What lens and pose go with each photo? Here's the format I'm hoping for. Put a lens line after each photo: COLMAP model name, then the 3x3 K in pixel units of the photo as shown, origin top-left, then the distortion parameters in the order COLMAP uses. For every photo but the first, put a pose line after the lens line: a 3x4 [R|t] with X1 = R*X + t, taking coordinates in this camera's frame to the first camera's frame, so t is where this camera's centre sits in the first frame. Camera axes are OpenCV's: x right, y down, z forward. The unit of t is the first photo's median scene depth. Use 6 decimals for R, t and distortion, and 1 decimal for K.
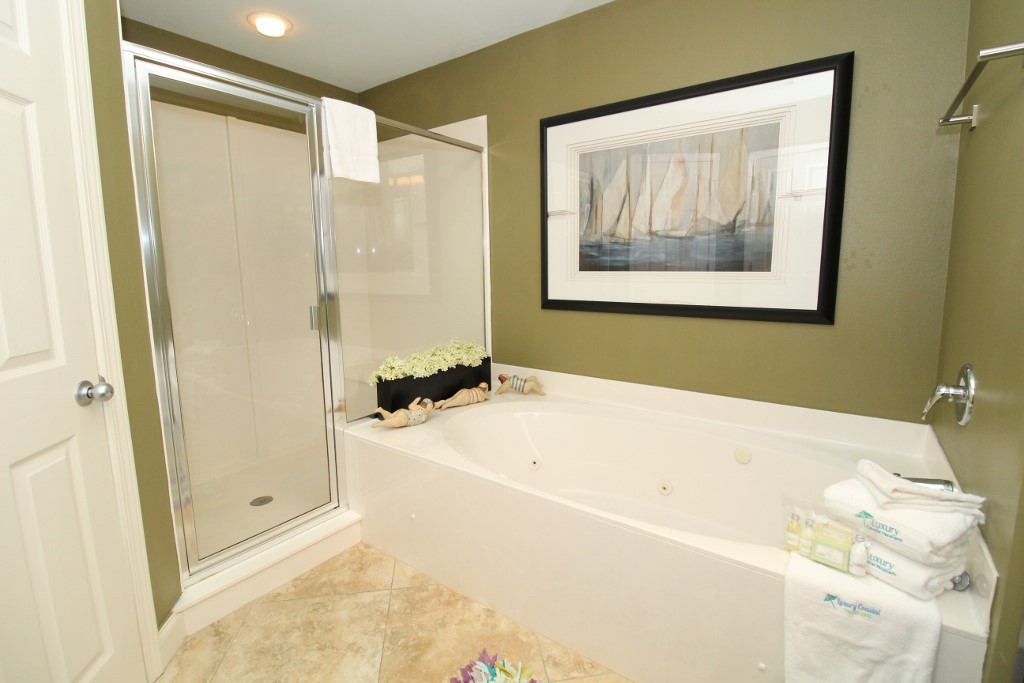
lens RADIAL K [[482.6, 0, 507.4], [0, 482.6, 334.8], [0, 0, 1]] dist [-0.025120, -0.000517]
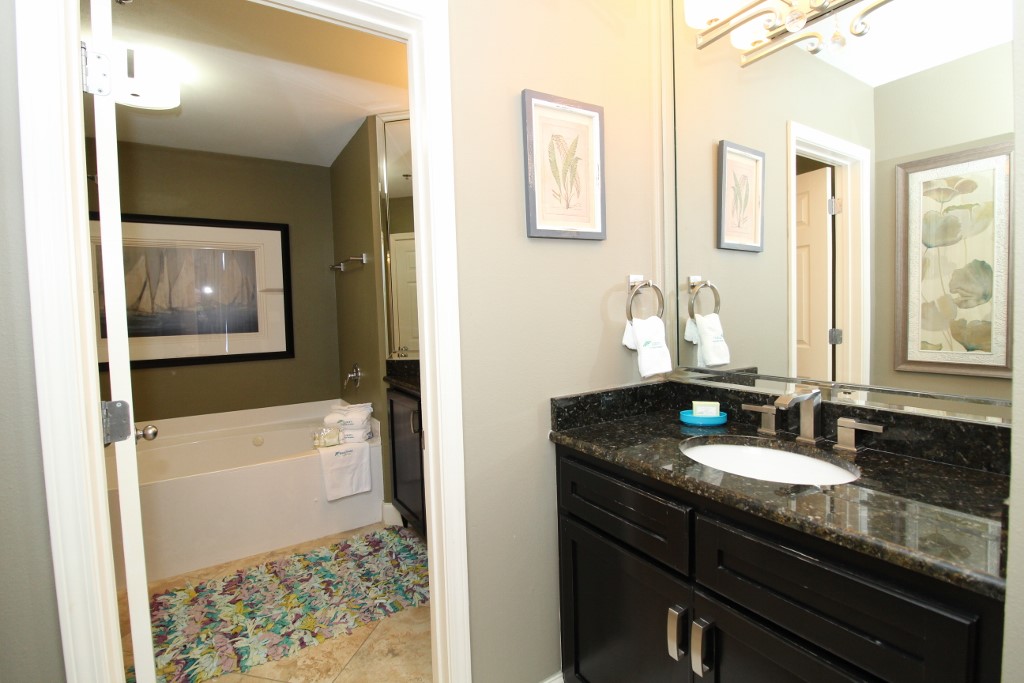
lens RADIAL K [[482.6, 0, 508.4], [0, 482.6, 340.1], [0, 0, 1]] dist [-0.025120, -0.000517]
pose [[0.385346, -0.049935, 0.921420, -0.748979], [0.153502, 0.988091, -0.010647, 0.059842], [-0.909915, 0.145543, 0.388422, -0.540107]]
